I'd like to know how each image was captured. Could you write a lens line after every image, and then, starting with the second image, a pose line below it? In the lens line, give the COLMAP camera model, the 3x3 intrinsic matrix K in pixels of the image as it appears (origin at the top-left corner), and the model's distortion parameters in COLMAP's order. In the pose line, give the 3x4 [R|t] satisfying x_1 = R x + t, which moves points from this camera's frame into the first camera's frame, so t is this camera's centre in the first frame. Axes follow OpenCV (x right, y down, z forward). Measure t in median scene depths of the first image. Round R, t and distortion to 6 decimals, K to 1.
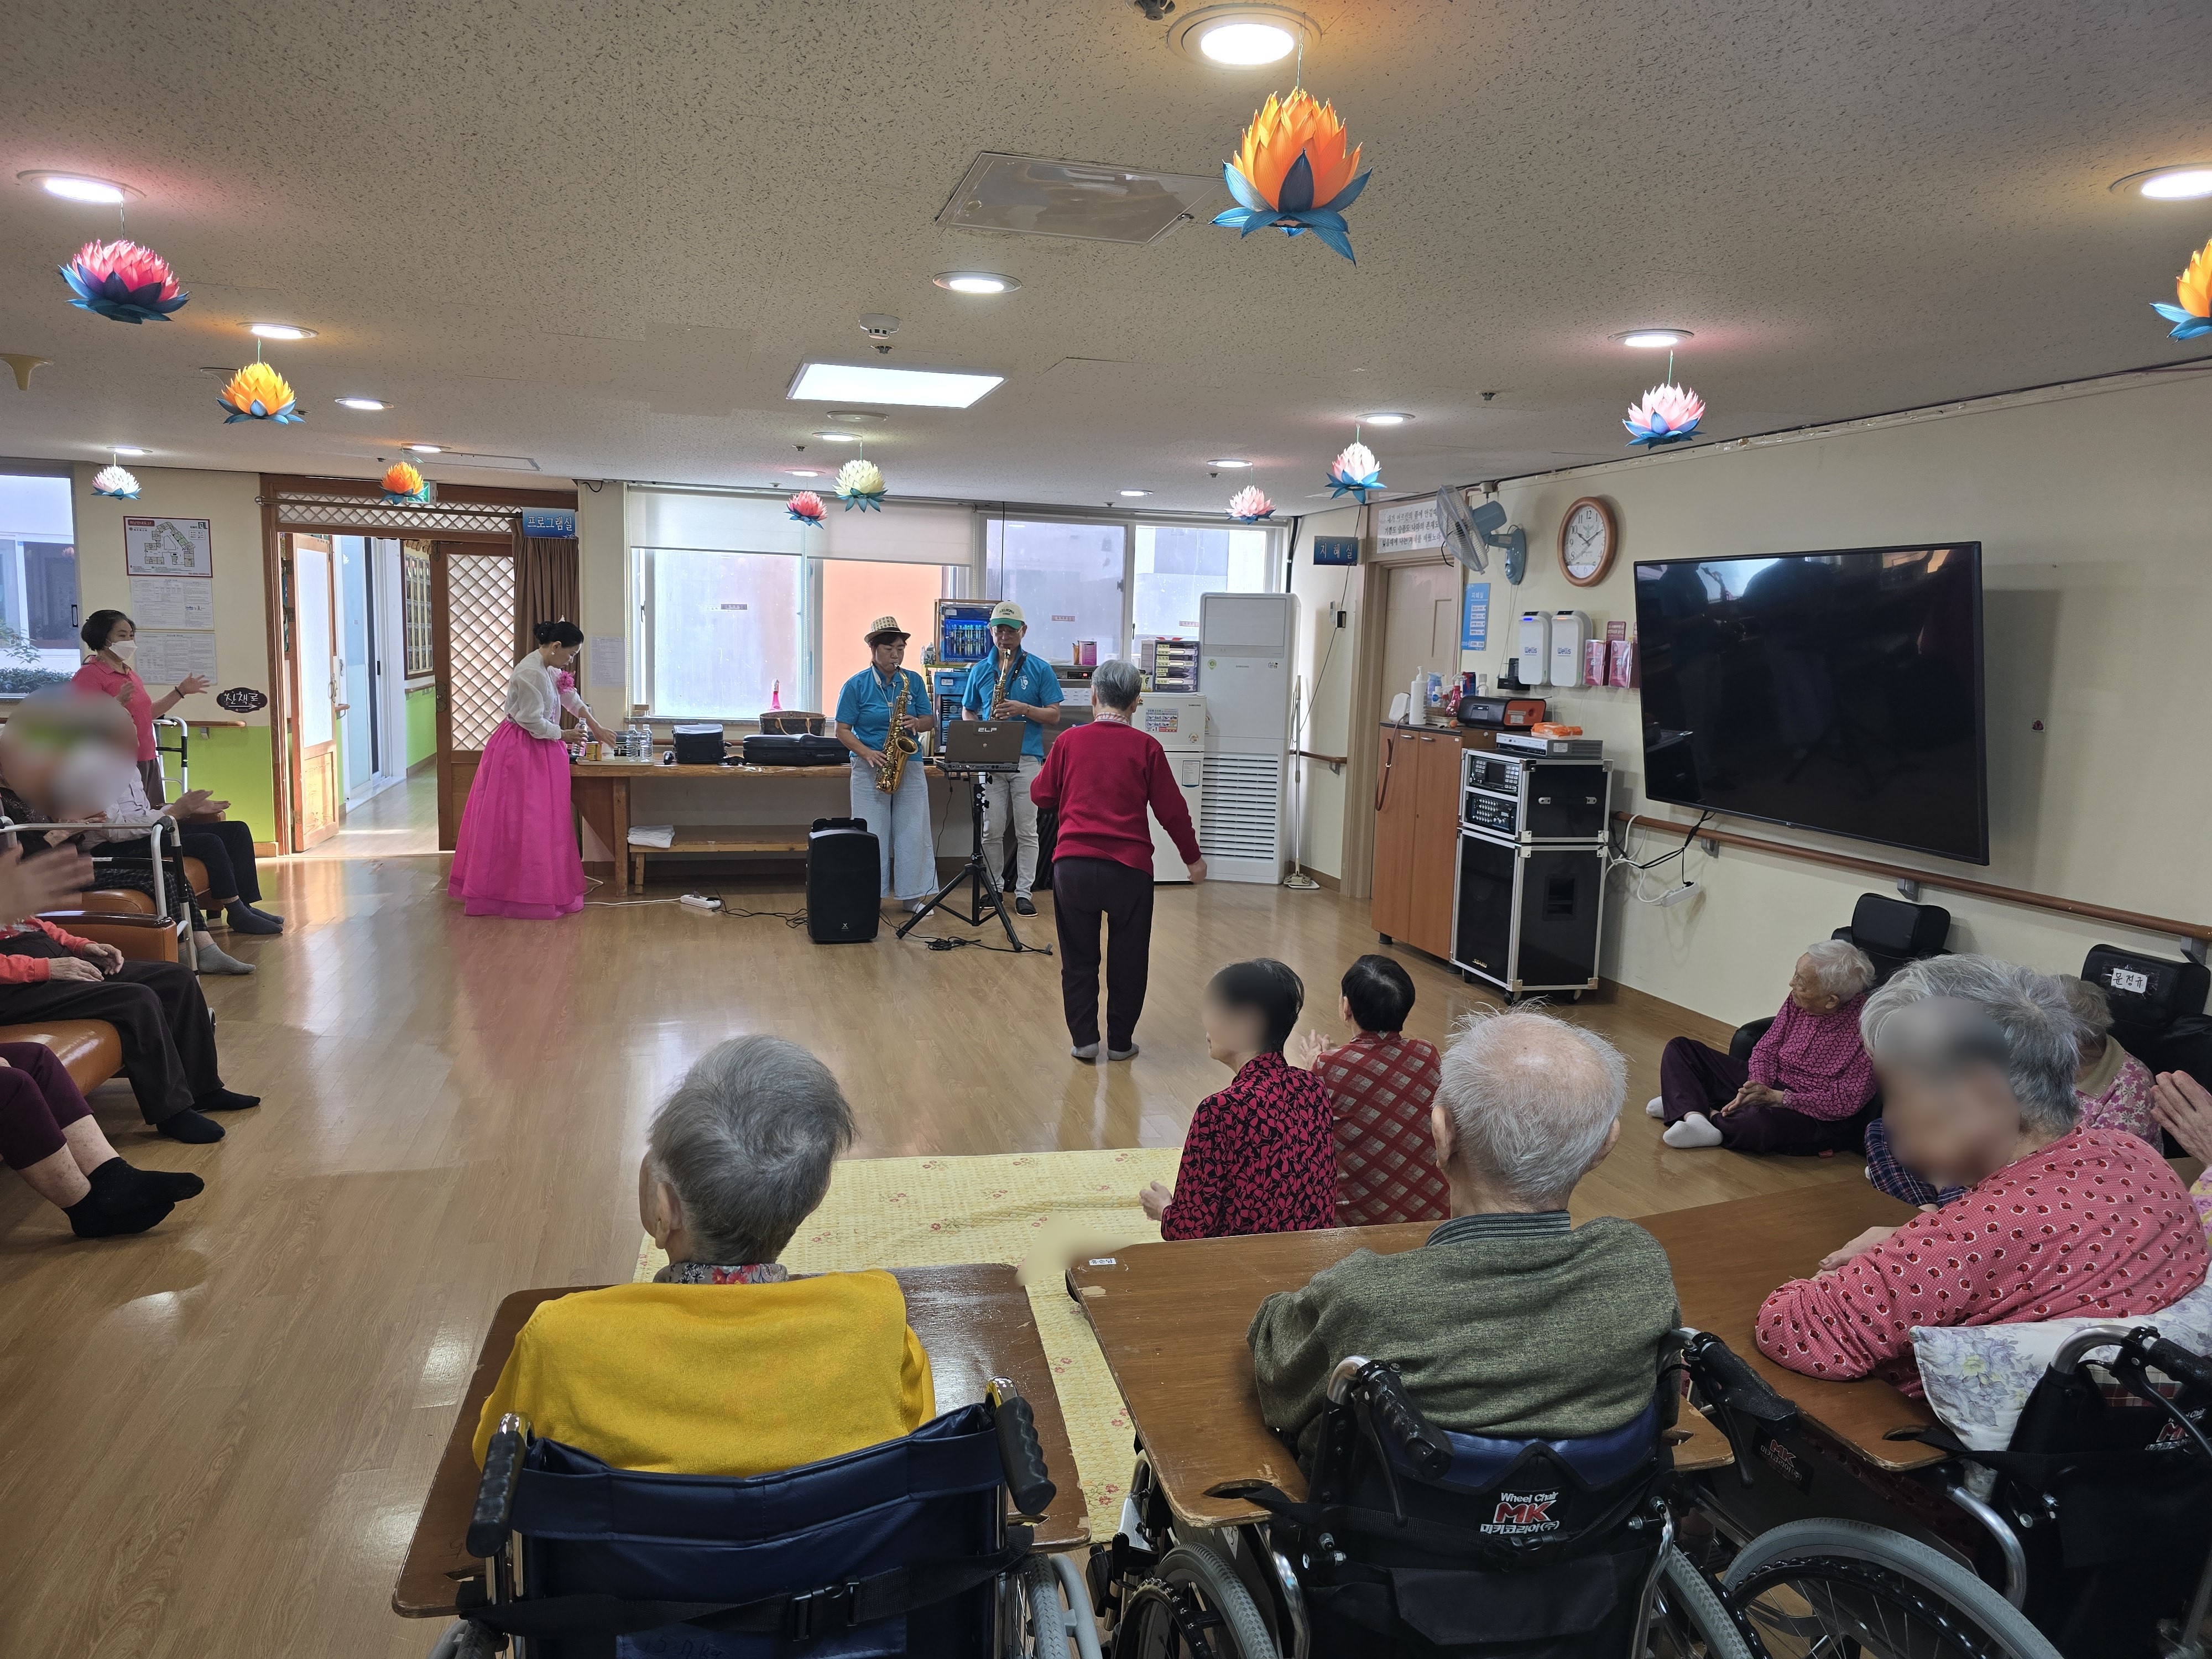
lens RADIAL K [[1478.0, 0, 1106.0], [0, 1478.0, 829.5], [0, 0, 1]] dist [0.055484, -0.051739]
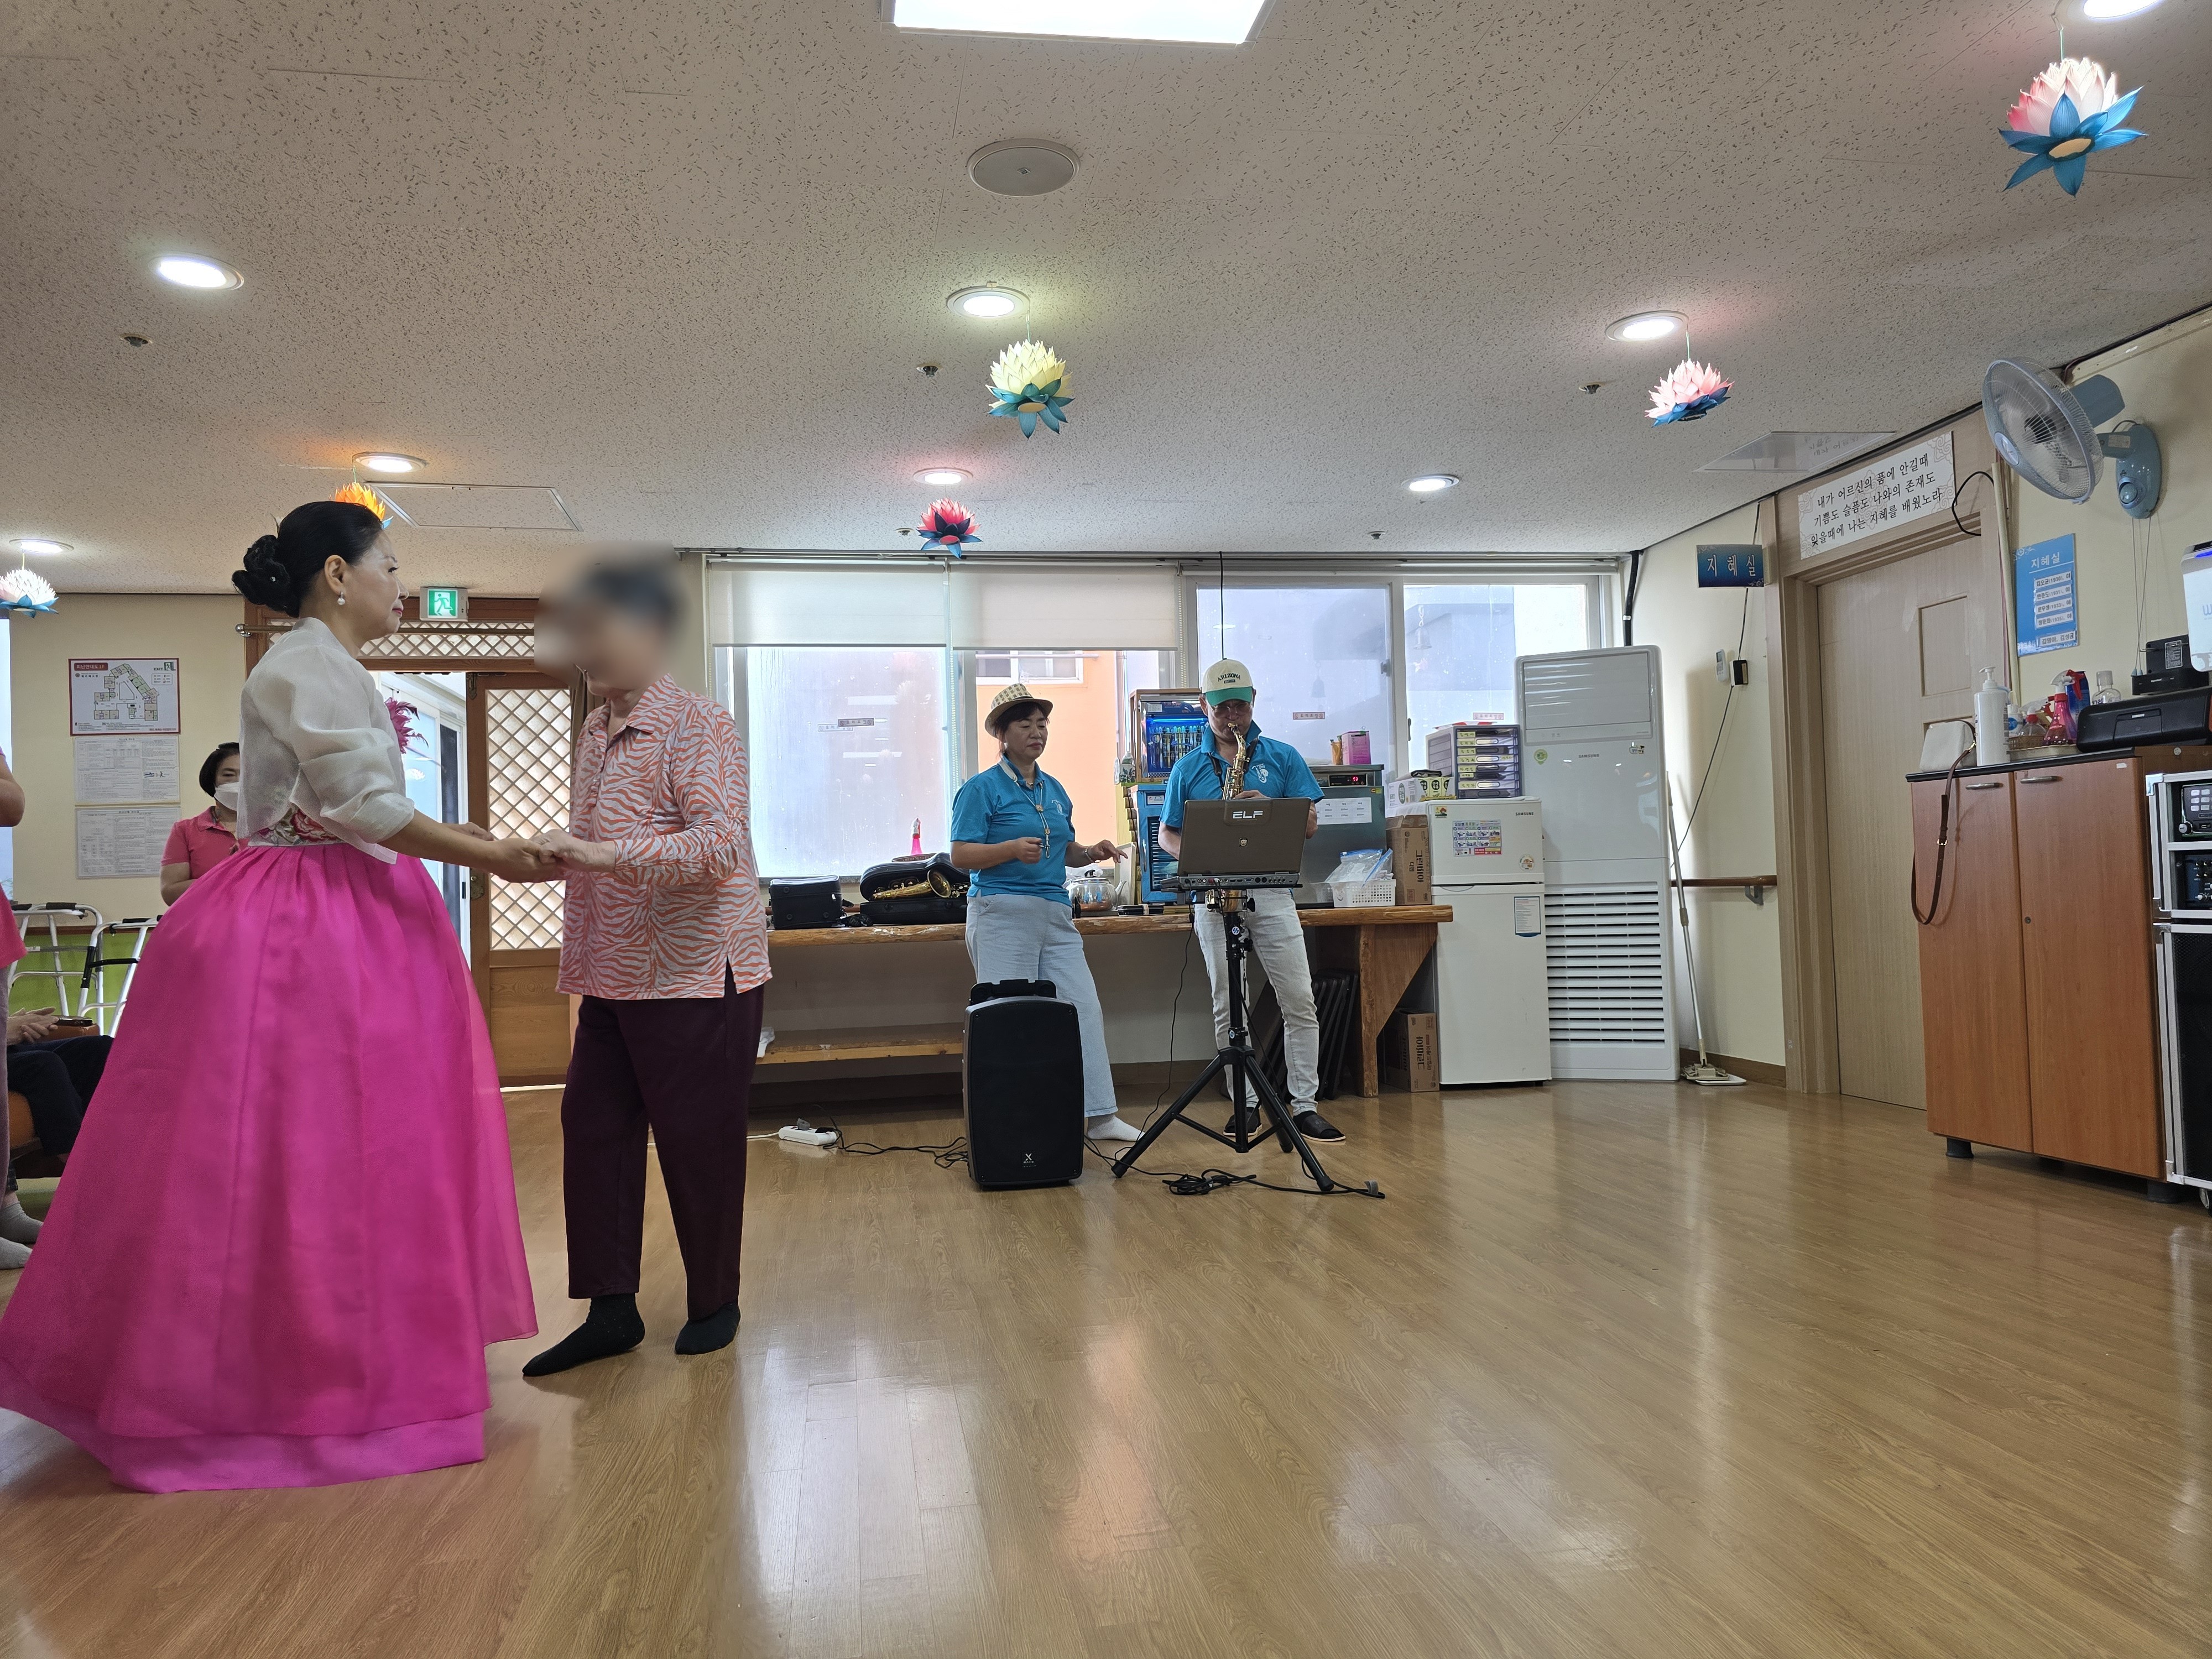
lens RADIAL K [[1483.9, 0, 1093.6], [0, 1483.9, 861.4], [0, 0, 1]] dist [0.057161, -0.049862]
pose [[0.991709, -0.064284, -0.111269, -0.062256], [0.046917, 0.987235, -0.152201, 0.032205], [0.119633, 0.145718, 0.982066, 0.325248]]
